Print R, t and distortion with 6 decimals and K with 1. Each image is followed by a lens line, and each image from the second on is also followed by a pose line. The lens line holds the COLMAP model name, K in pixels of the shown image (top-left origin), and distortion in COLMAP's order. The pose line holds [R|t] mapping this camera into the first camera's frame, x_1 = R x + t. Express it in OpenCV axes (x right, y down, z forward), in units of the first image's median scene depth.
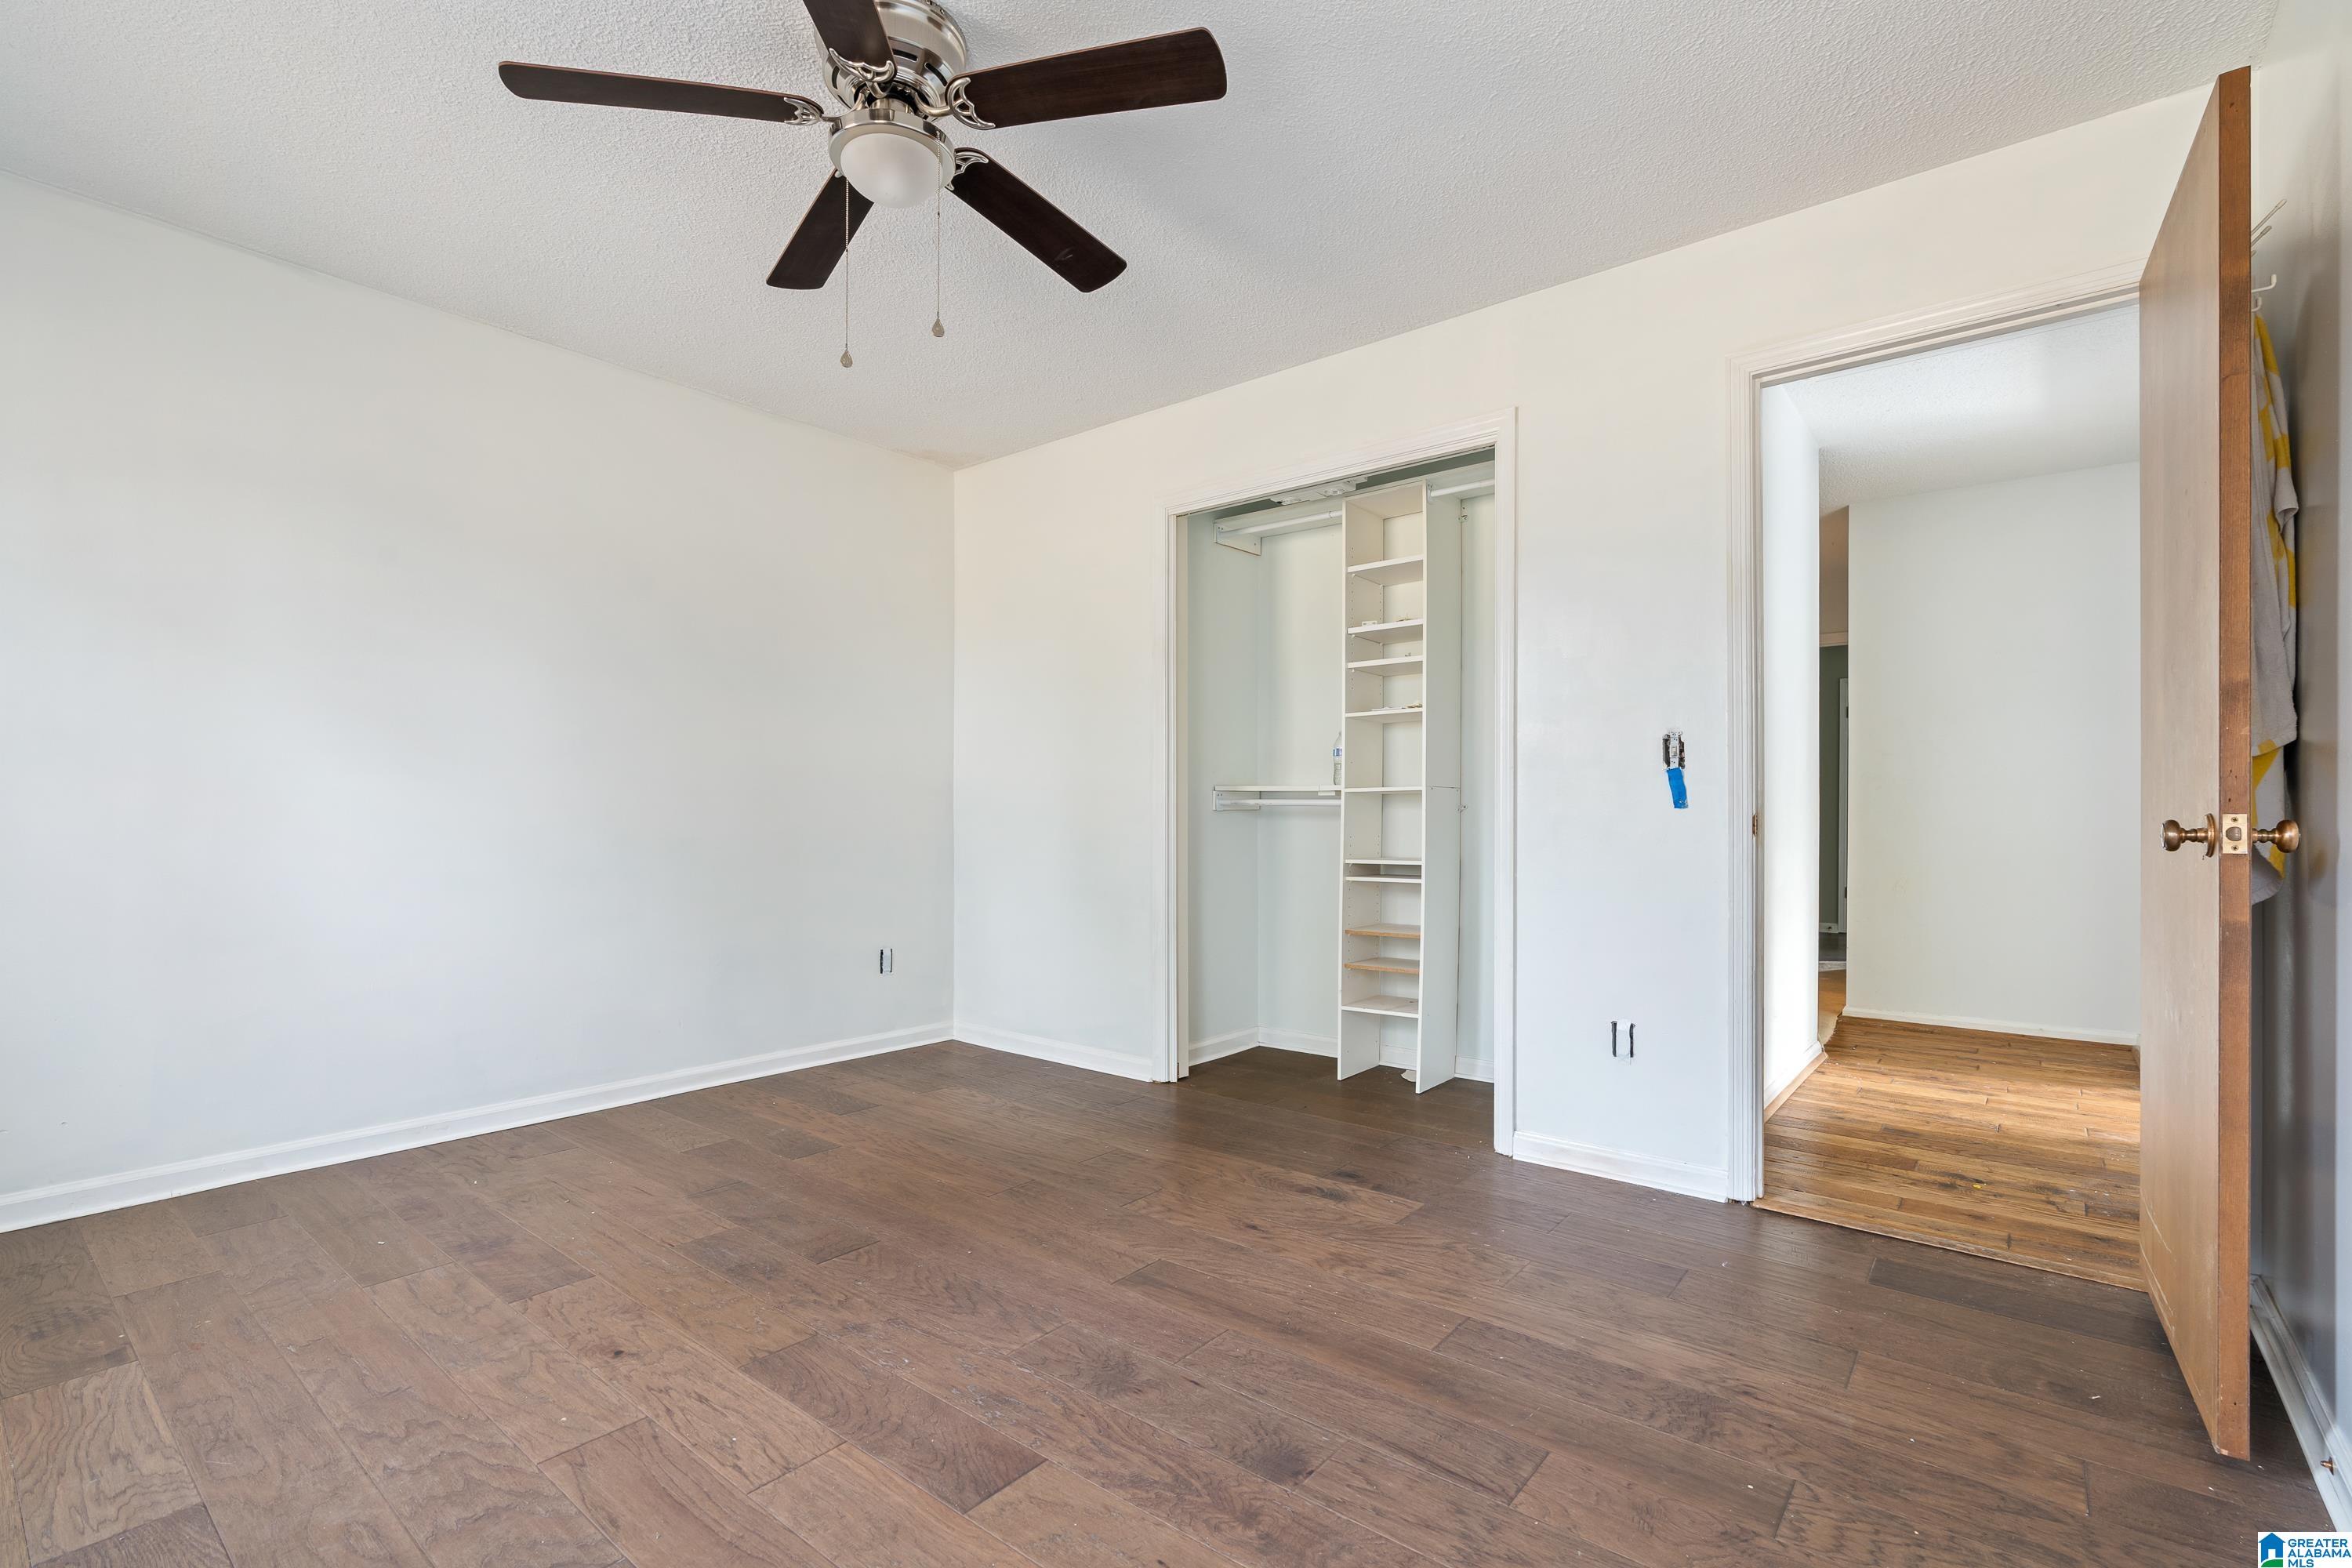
lens RADIAL K [[1075.0, 0, 1153.5], [0, 1075.0, 797.4], [0, 0, 1]] dist [-0.007948, 0.000676]
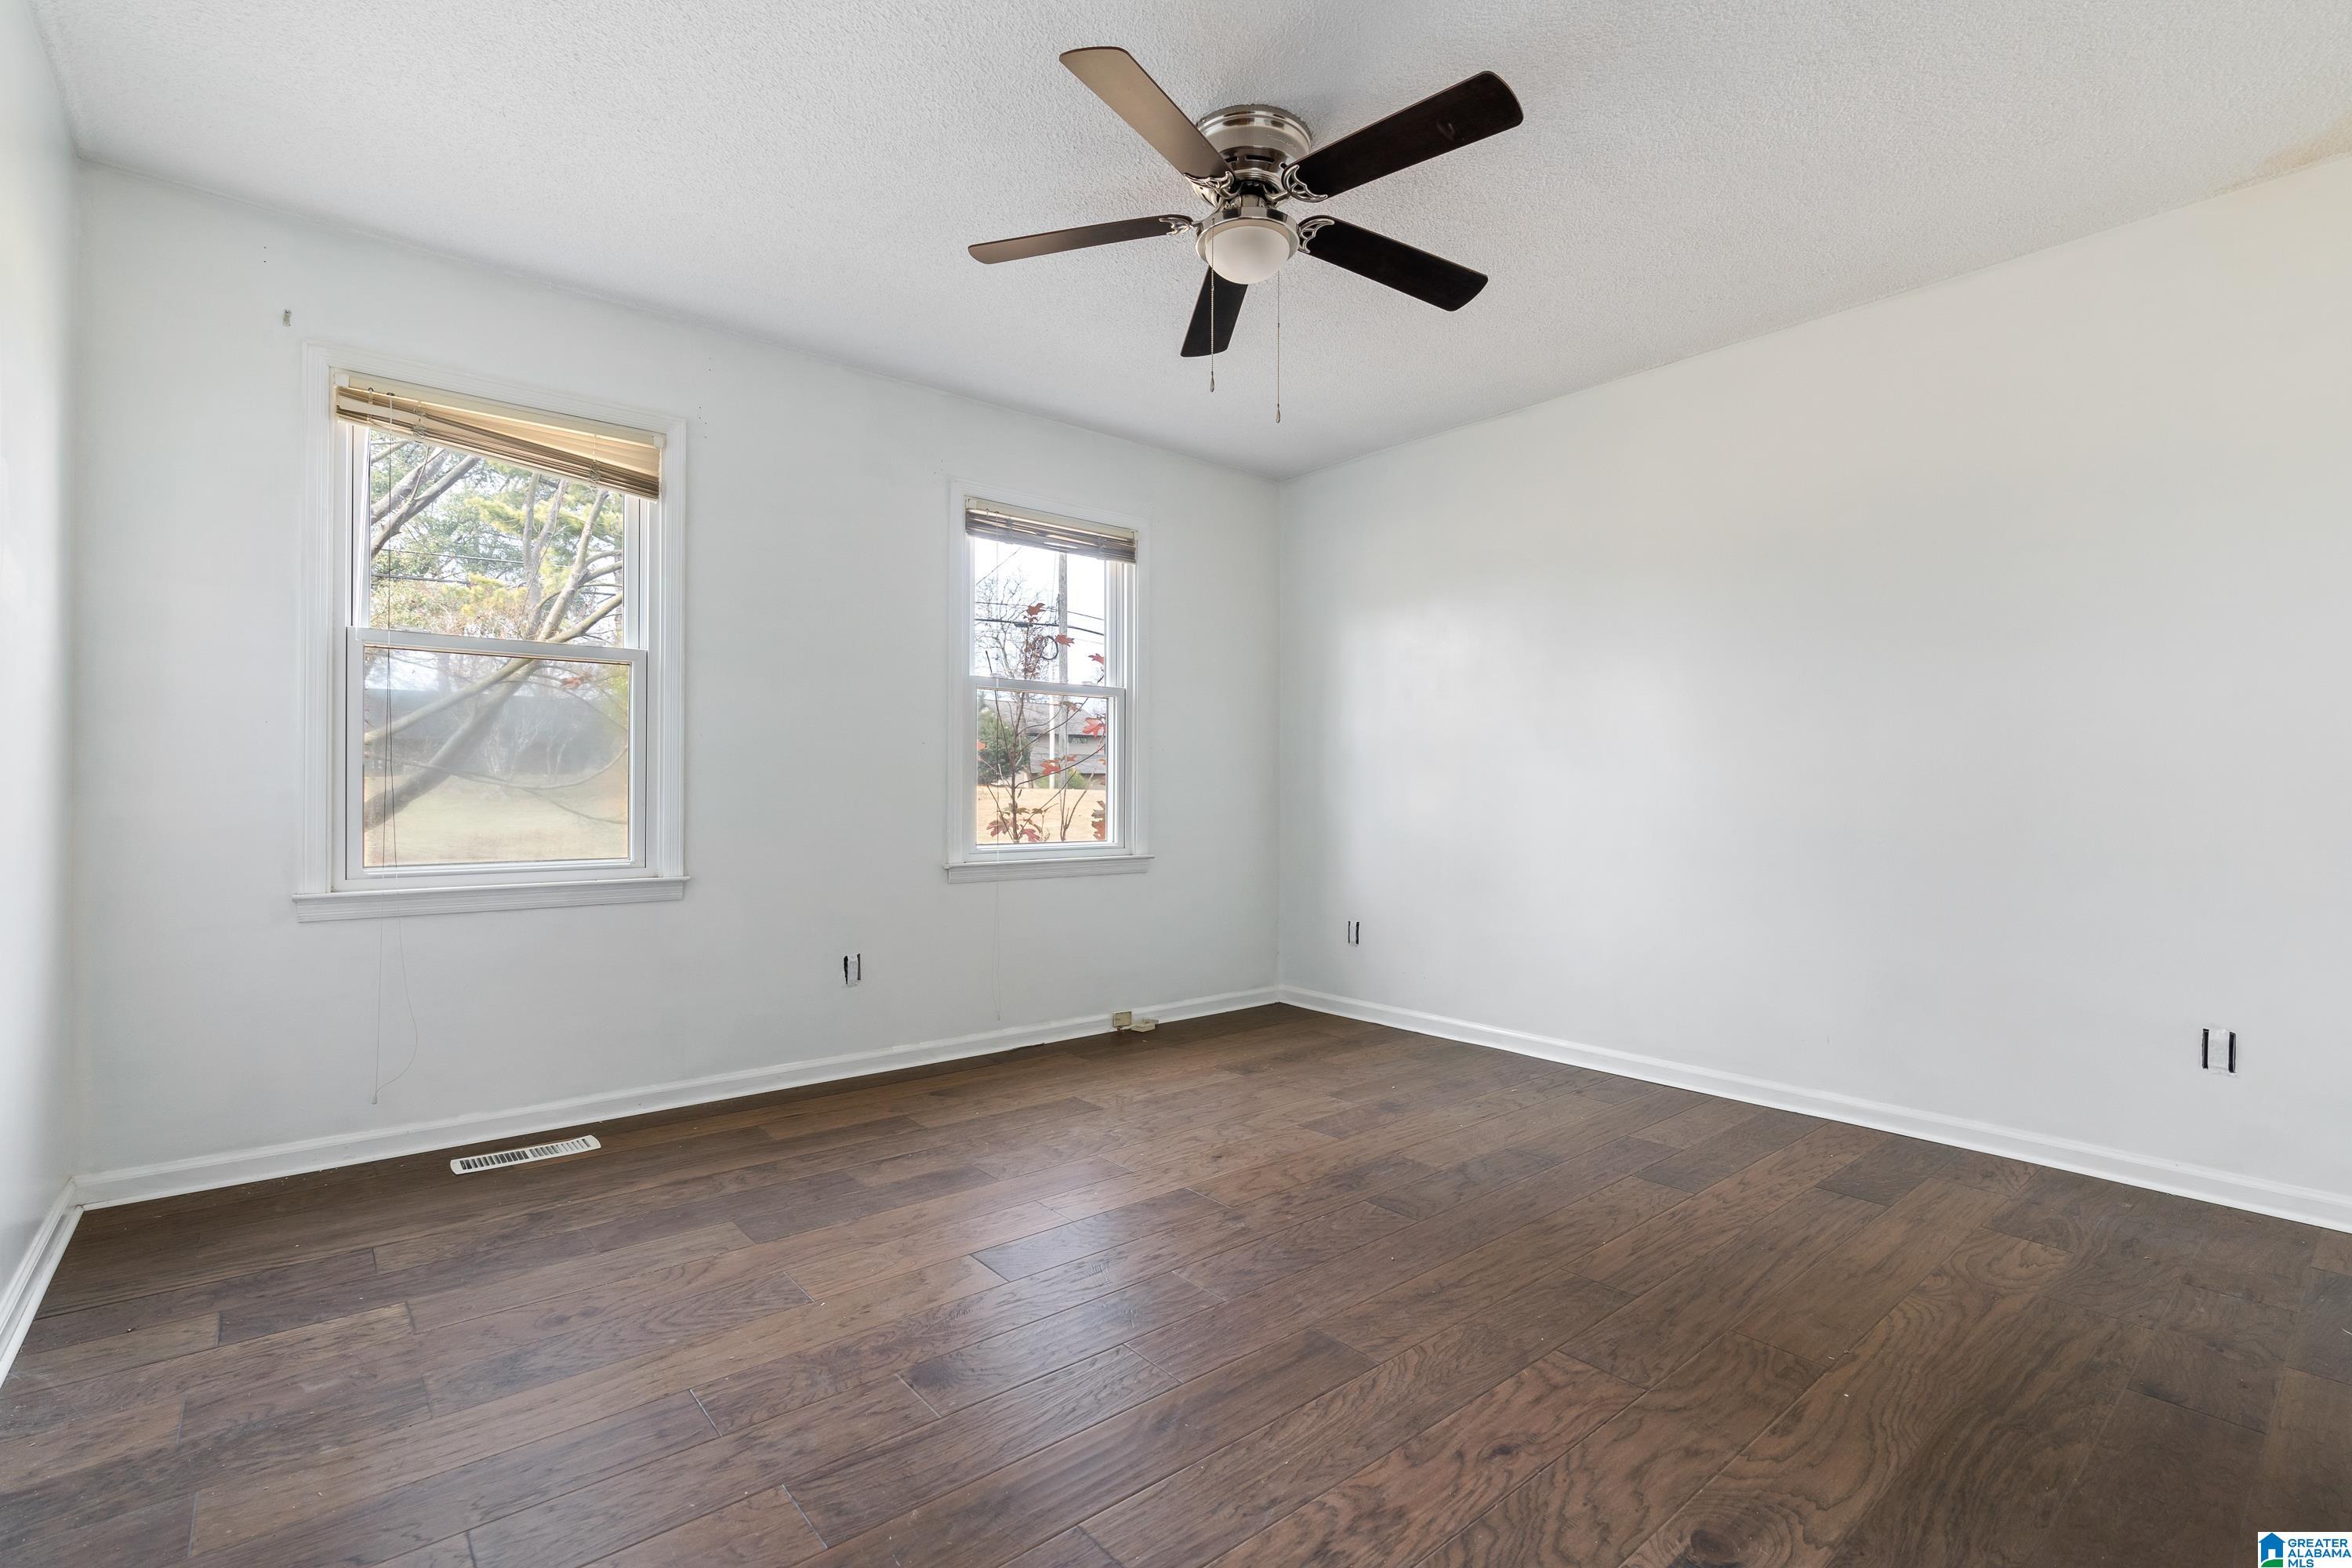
lens RADIAL K [[1075.0, 0, 1154.3], [0, 1075.0, 784.2], [0, 0, 1]] dist [-0.007948, 0.000676]
pose [[-0.191464, -0.009386, -0.981455, 0.747693], [0.005359, 0.999929, -0.010608, 0.016711], [0.981485, -0.007290, -0.191400, 0.922022]]
